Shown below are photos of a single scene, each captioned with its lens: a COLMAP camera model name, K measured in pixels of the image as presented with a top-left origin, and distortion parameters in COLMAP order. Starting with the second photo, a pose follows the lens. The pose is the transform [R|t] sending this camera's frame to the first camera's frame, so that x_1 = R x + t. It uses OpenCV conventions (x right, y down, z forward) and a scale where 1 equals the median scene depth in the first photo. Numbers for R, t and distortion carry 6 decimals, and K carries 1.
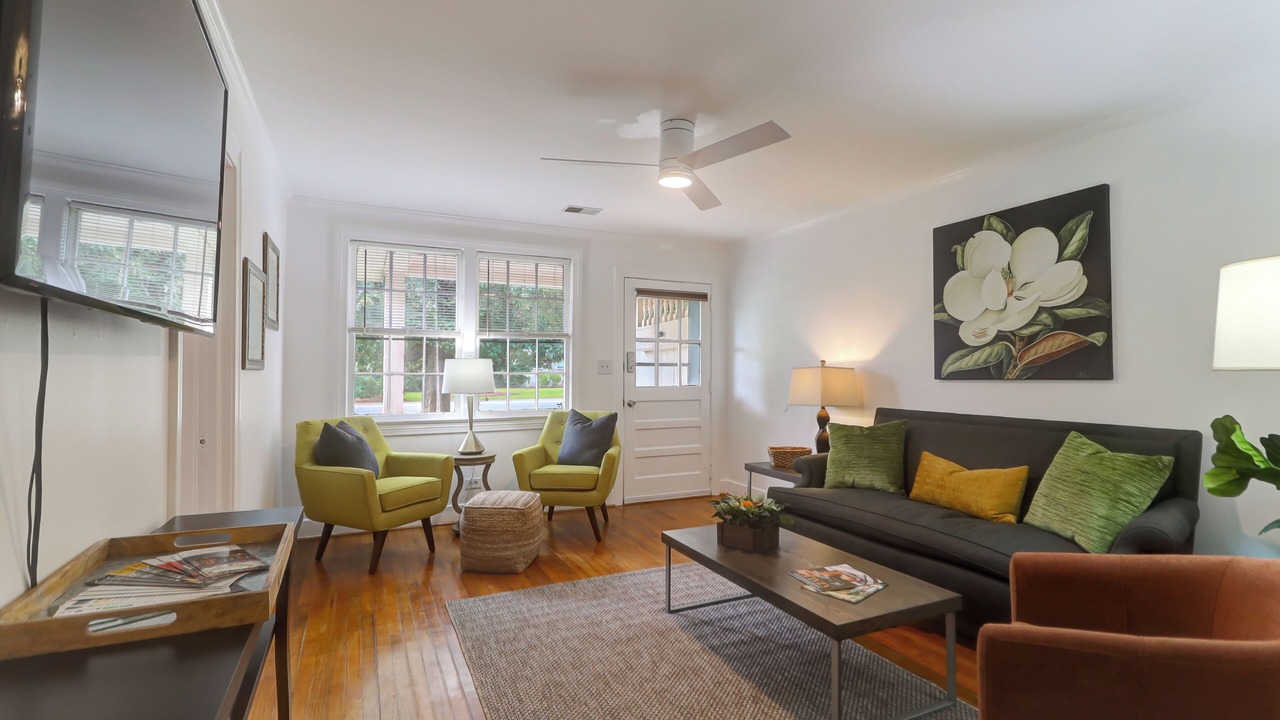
lens RADIAL K [[586.3, 0, 644.0], [0, 586.3, 360.4], [0, 0, 1]] dist [0.021479, -0.012972]
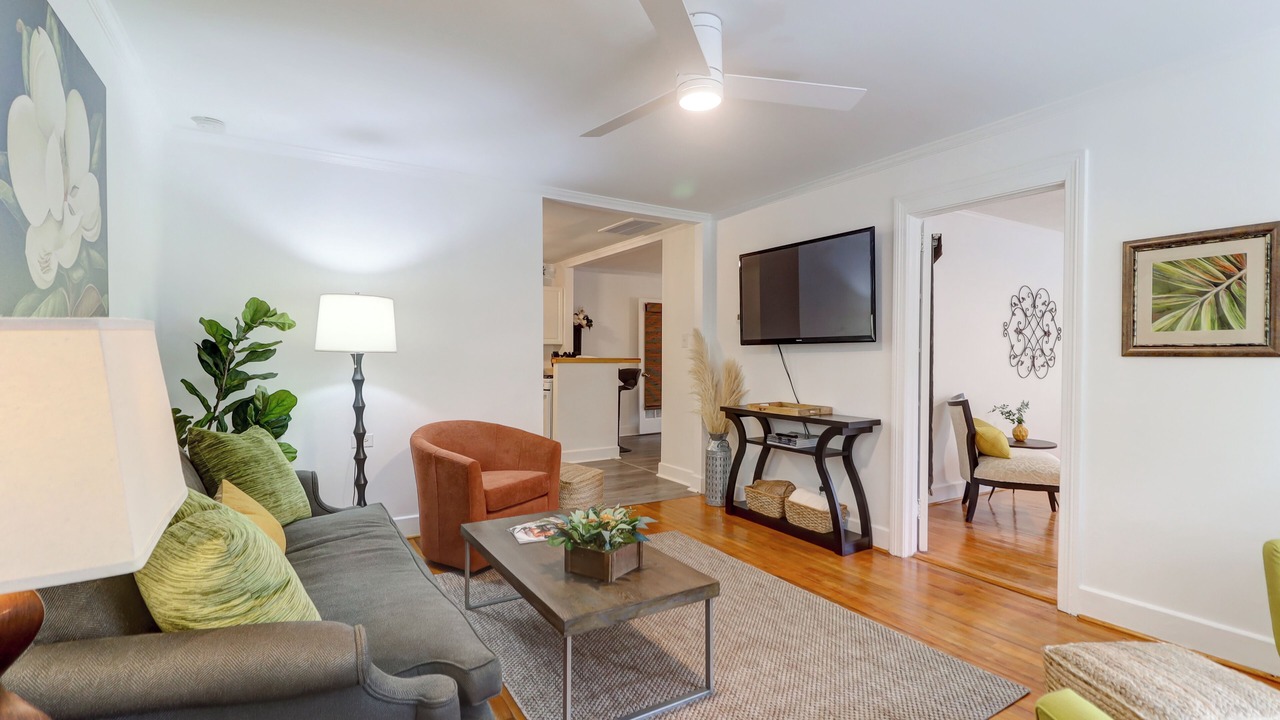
lens RADIAL K [[586.3, 0, 644.0], [0, 586.3, 360.4], [0, 0, 1]] dist [0.021479, -0.012972]
pose [[-0.994950, -0.006465, -0.100168, 0.176699], [-0.005059, 0.999885, -0.014285, 0.033296], [0.100248, -0.013706, -0.994868, 1.550139]]
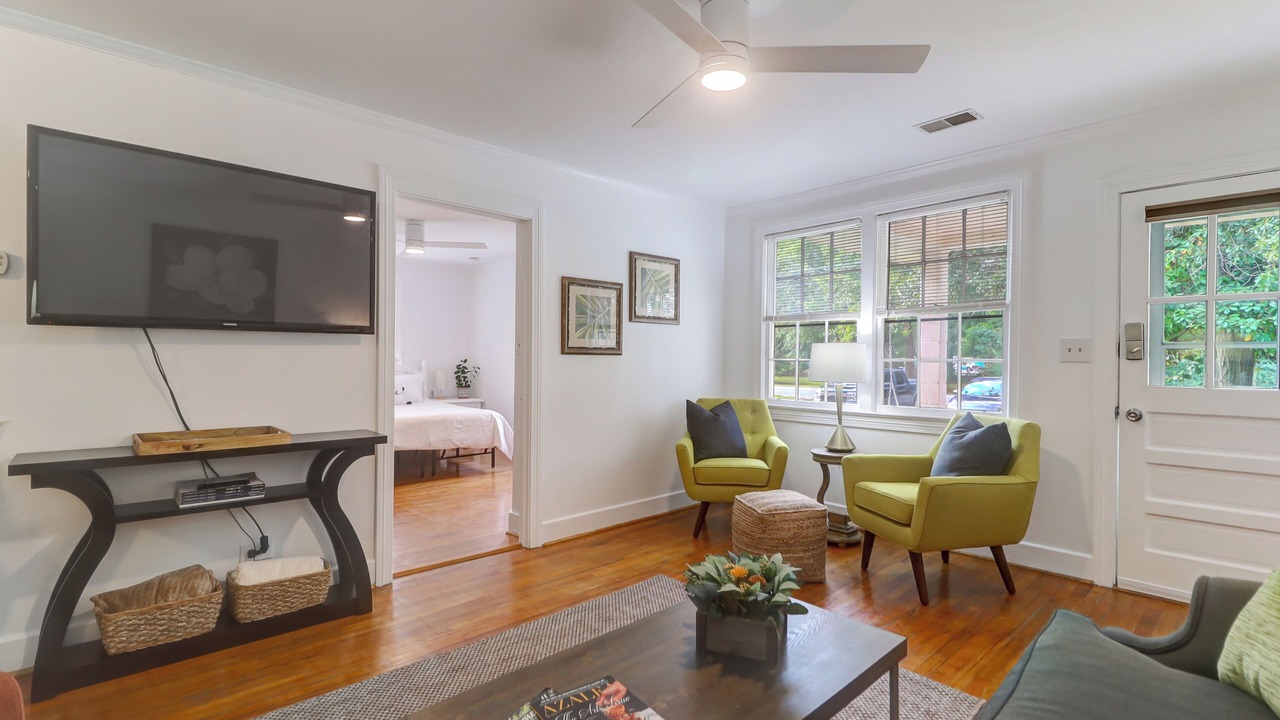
lens RADIAL K [[586.3, 0, 644.0], [0, 586.3, 360.4], [0, 0, 1]] dist [0.021479, -0.012972]
pose [[0.295296, 0.003060, -0.955401, 0.617080], [0.012600, 0.999895, 0.007097, 0.018978], [0.955323, -0.014134, 0.295226, 0.626040]]
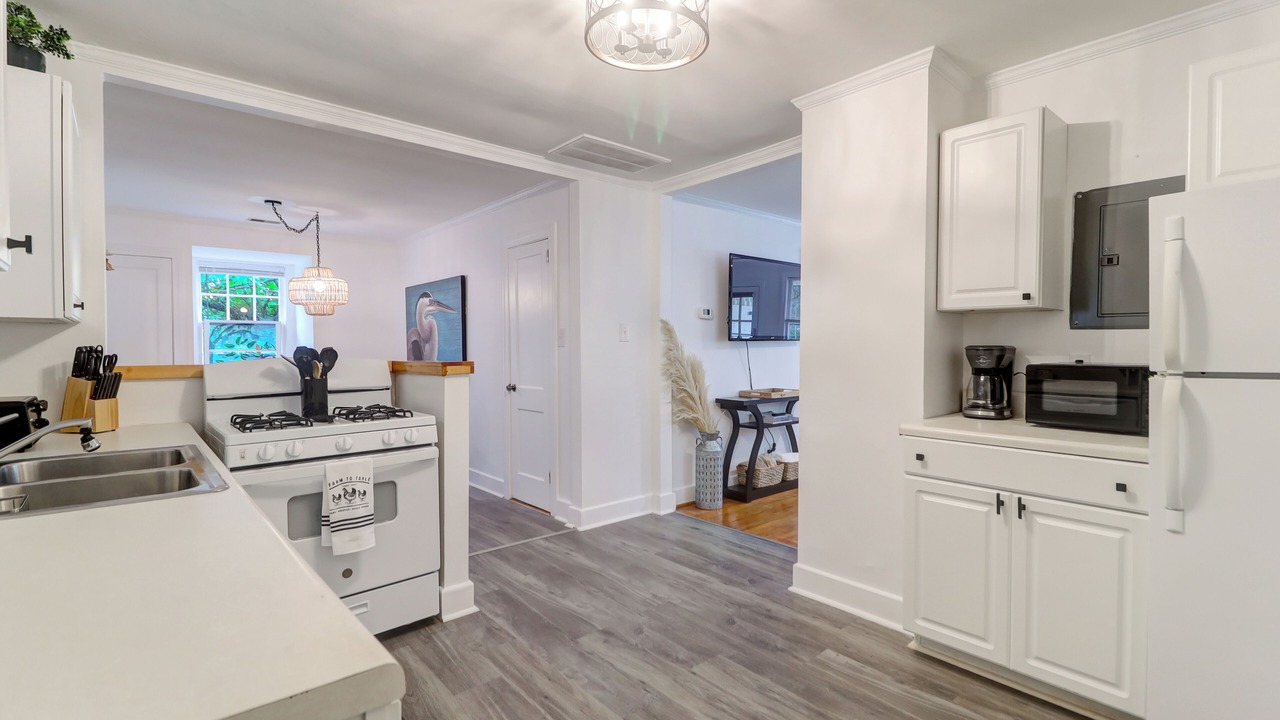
lens RADIAL K [[586.3, 0, 644.0], [0, 586.3, 360.4], [0, 0, 1]] dist [0.021479, -0.012972]
pose [[0.264591, 0.019088, -0.964172, 1.151364], [0.021703, 0.999433, 0.025742, -0.017287], [0.964116, -0.027737, 0.264027, -0.415513]]
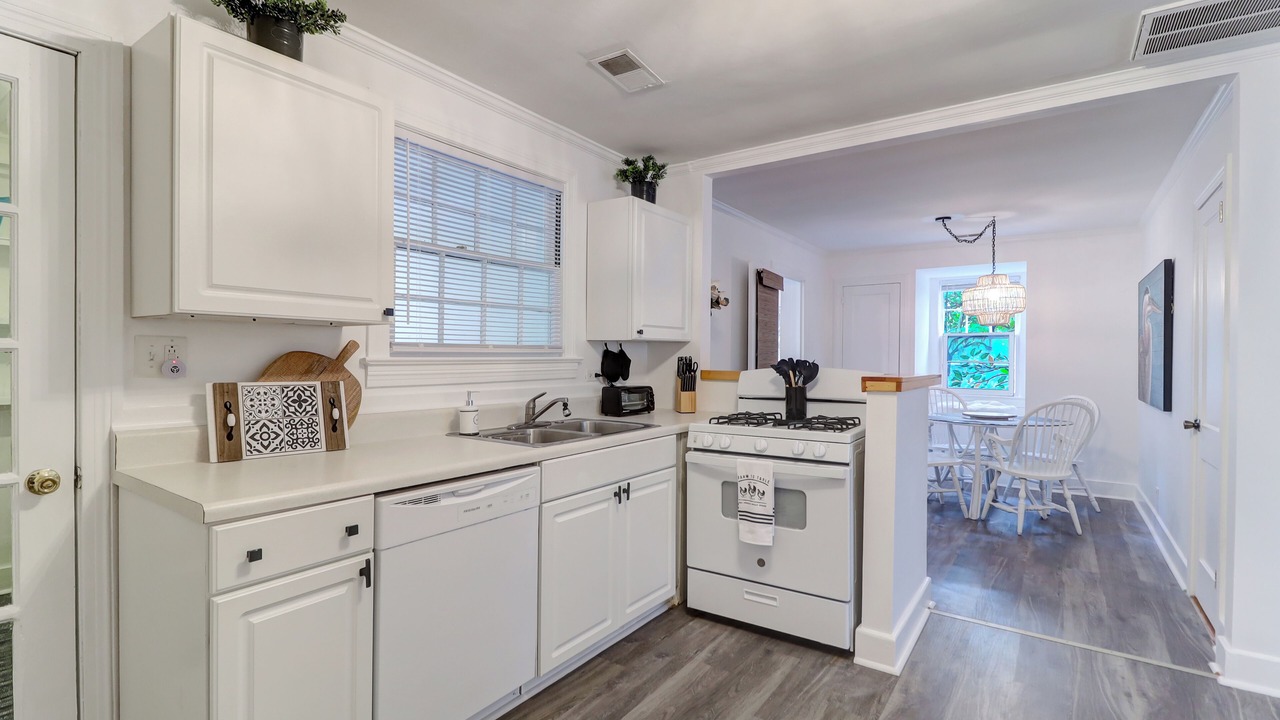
lens RADIAL K [[586.3, 0, 644.0], [0, 586.3, 360.4], [0, 0, 1]] dist [0.021479, -0.012972]
pose [[-0.869419, -0.004563, -0.494055, 0.895200], [0.000151, 0.999955, -0.009500, -0.013382], [0.494076, -0.008334, -0.869379, 0.042834]]
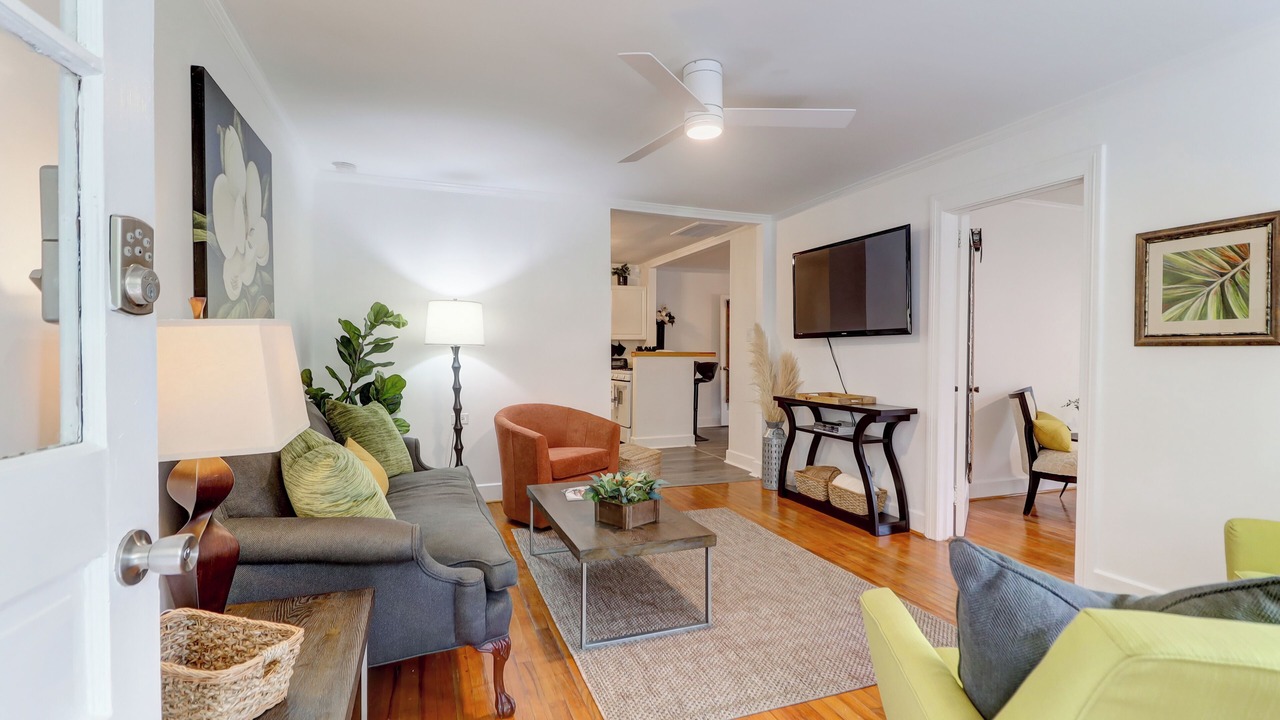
lens RADIAL K [[586.3, 0, 644.0], [0, 586.3, 360.4], [0, 0, 1]] dist [0.021479, -0.012972]
pose [[-0.996258, -0.007972, 0.086056, 0.057864], [-0.008618, 0.999937, -0.007140, 0.044546], [-0.085994, -0.007855, -0.996265, 1.692902]]
